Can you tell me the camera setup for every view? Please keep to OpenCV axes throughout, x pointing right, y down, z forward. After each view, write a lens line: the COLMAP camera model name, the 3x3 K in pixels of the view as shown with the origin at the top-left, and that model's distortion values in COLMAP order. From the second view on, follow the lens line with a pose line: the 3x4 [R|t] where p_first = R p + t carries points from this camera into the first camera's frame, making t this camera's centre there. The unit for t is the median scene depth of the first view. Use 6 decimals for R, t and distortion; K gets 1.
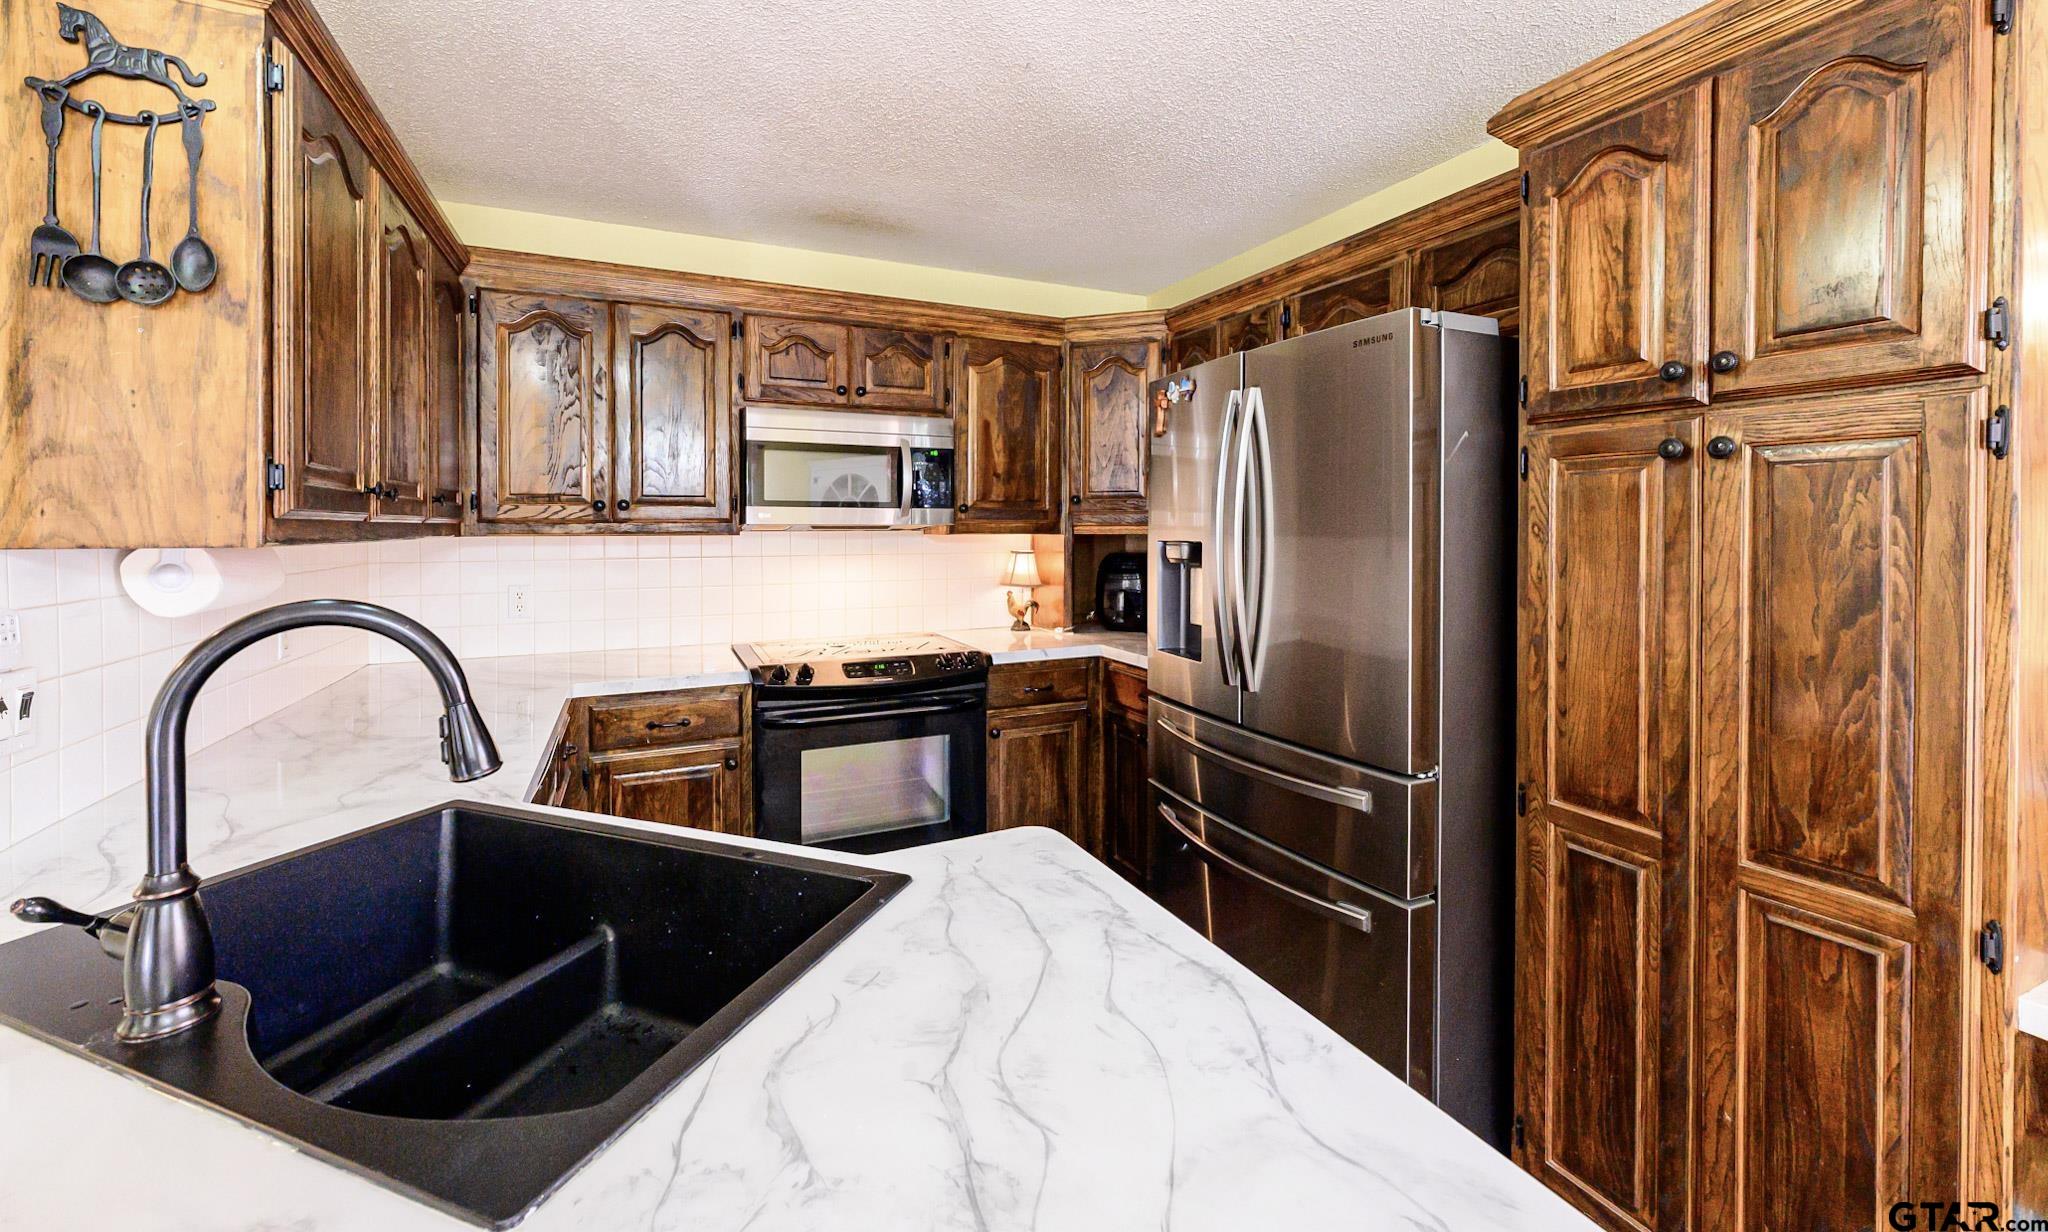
lens RADIAL K [[829.2, 0, 1026.7], [0, 829.2, 535.8], [0, 0, 1]] dist [-0.000129, -0.000259]
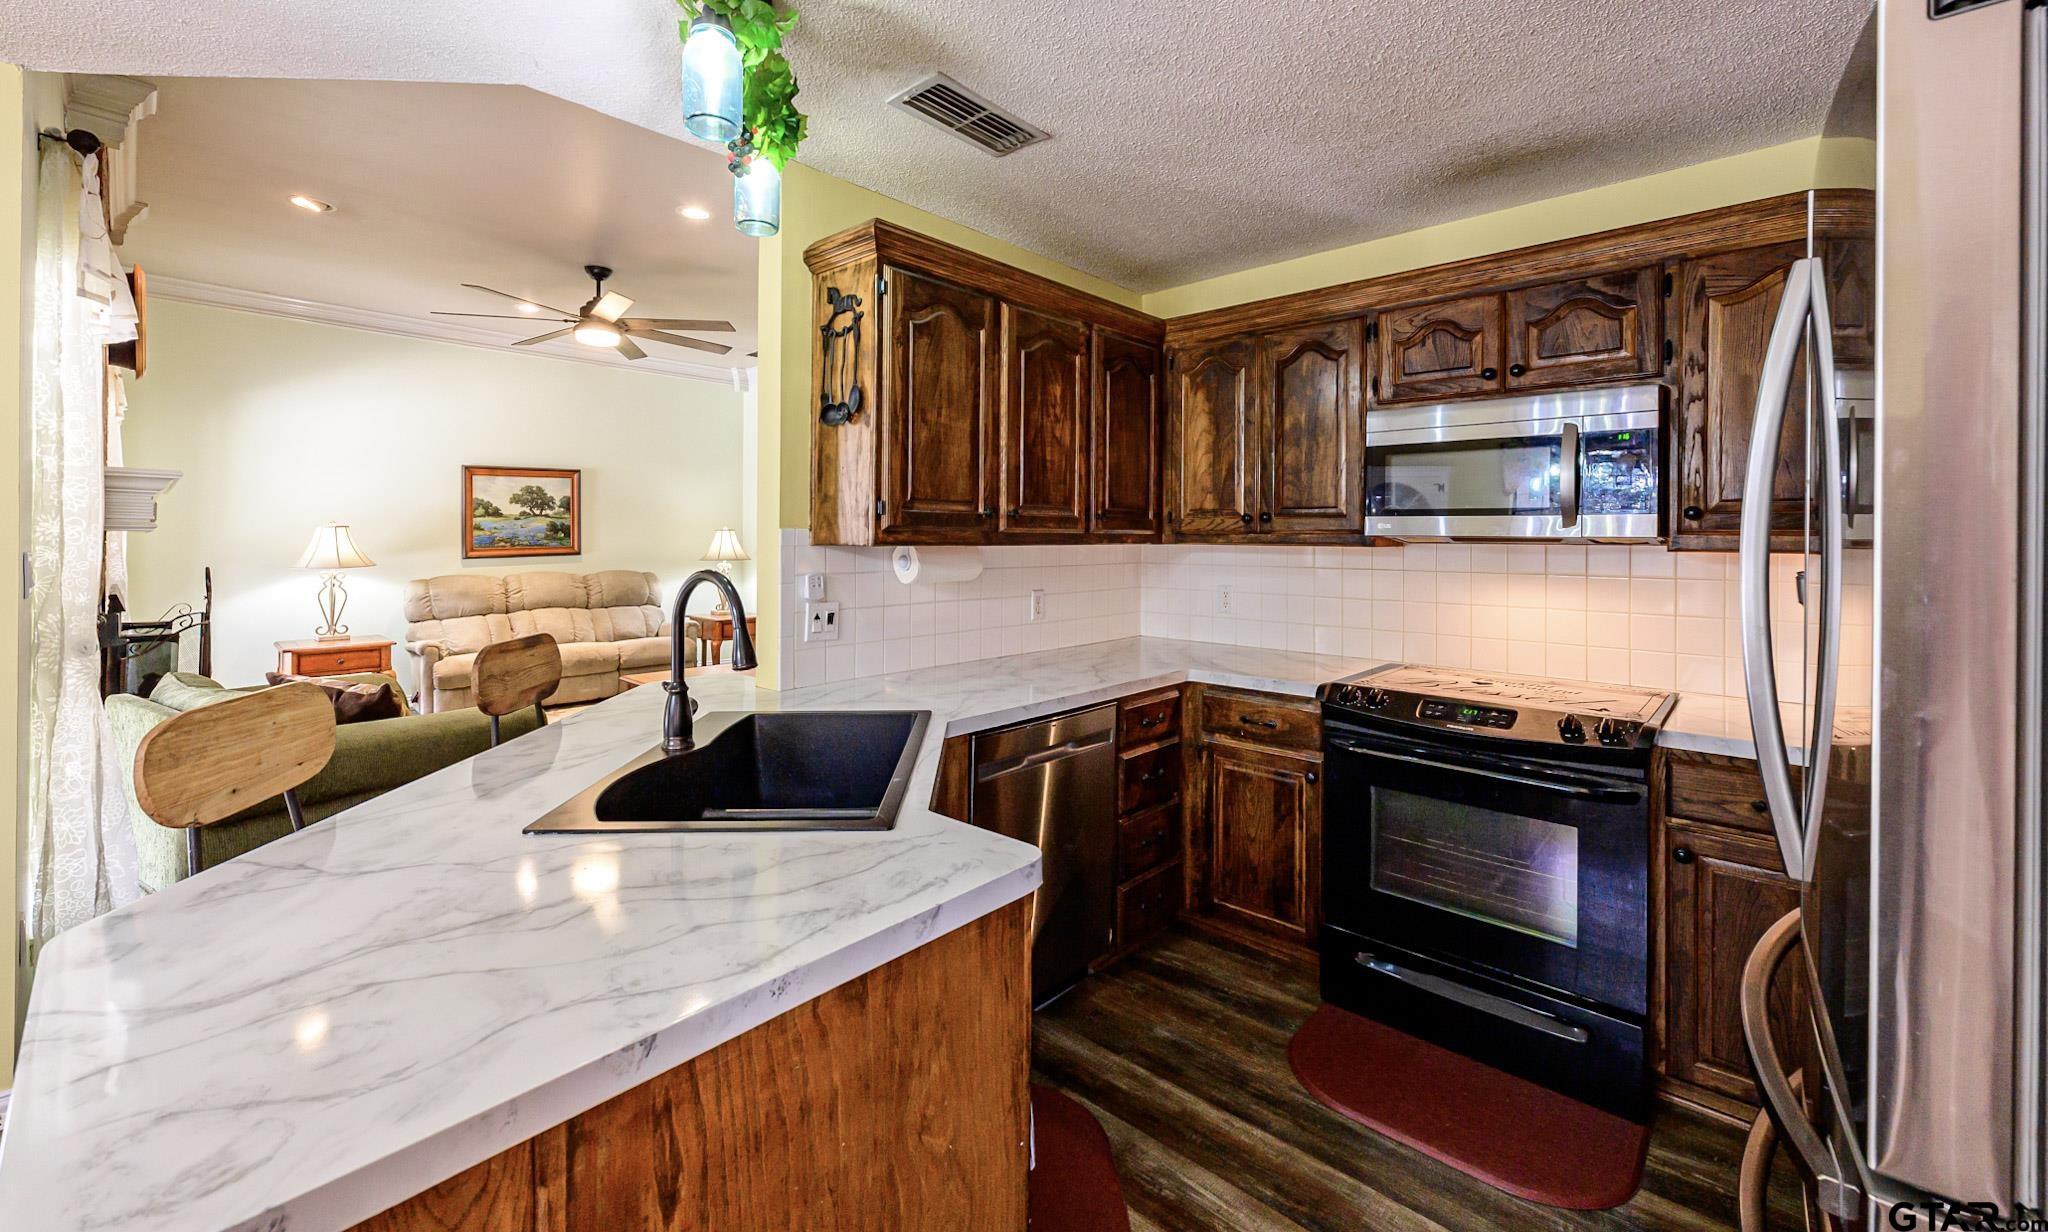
lens RADIAL K [[829.2, 0, 1004.6], [0, 829.2, 531.2], [0, 0, 1]] dist [-0.000129, -0.000259]
pose [[0.362969, -0.001650, -0.931800, 0.411621], [-0.016424, 0.999832, -0.008168, -0.004323], [0.931657, 0.018269, 0.362880, 0.280827]]
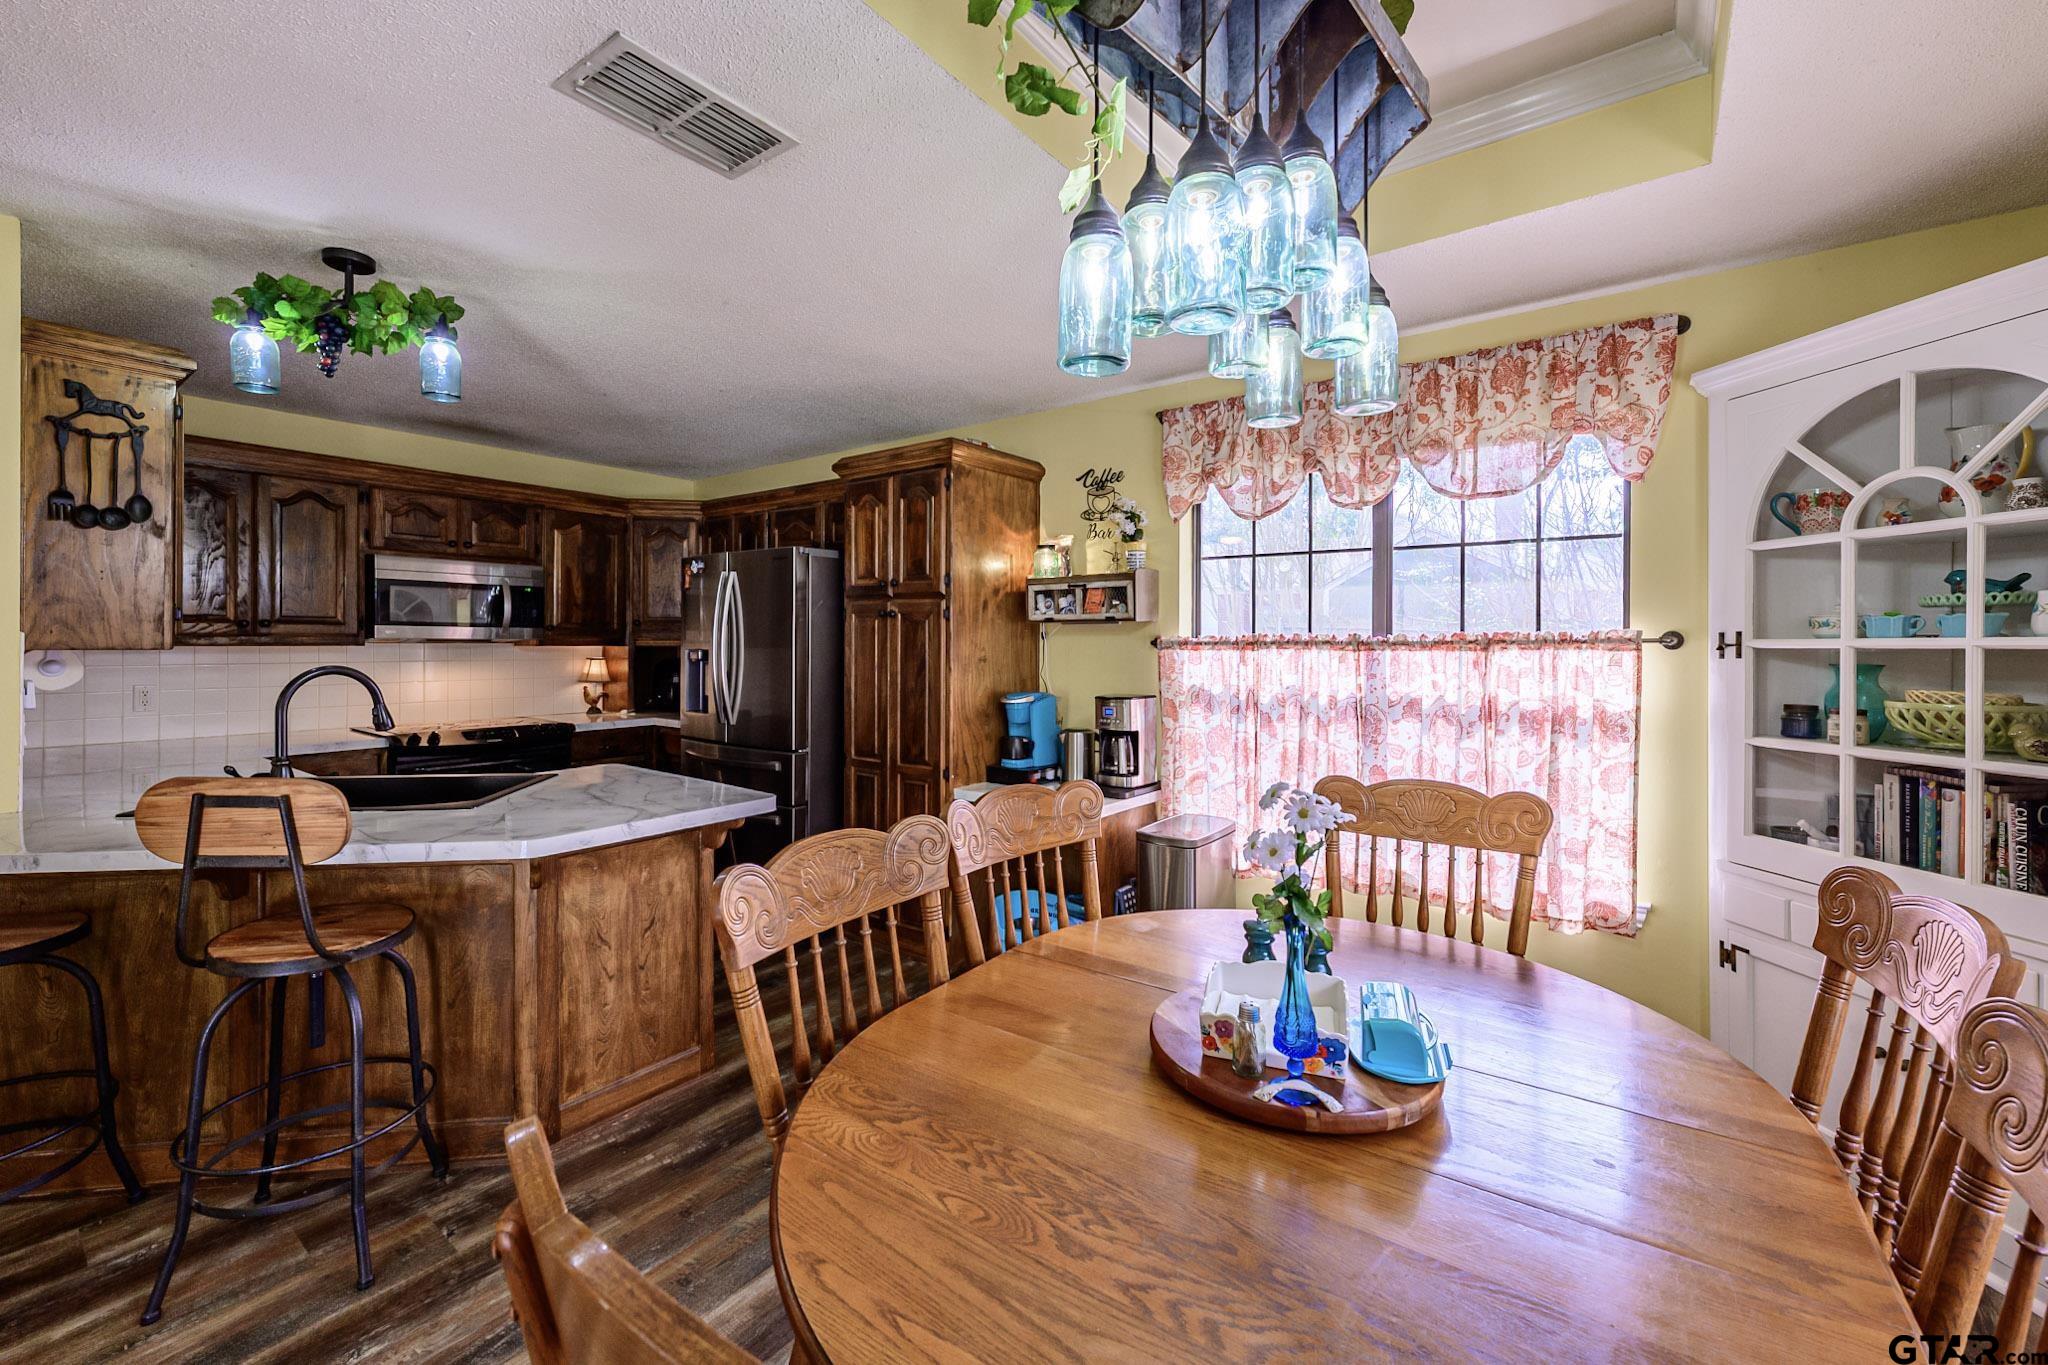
lens RADIAL K [[834.1, 0, 1045.4], [0, 834.1, 646.2], [0, 0, 1]] dist [-0.001405, 0.000234]
pose [[0.876509, 0.002237, 0.481381, -0.022722], [0.000000, 0.999989, -0.004646, 0.006800], [-0.481386, 0.004072, 0.876499, -0.814132]]
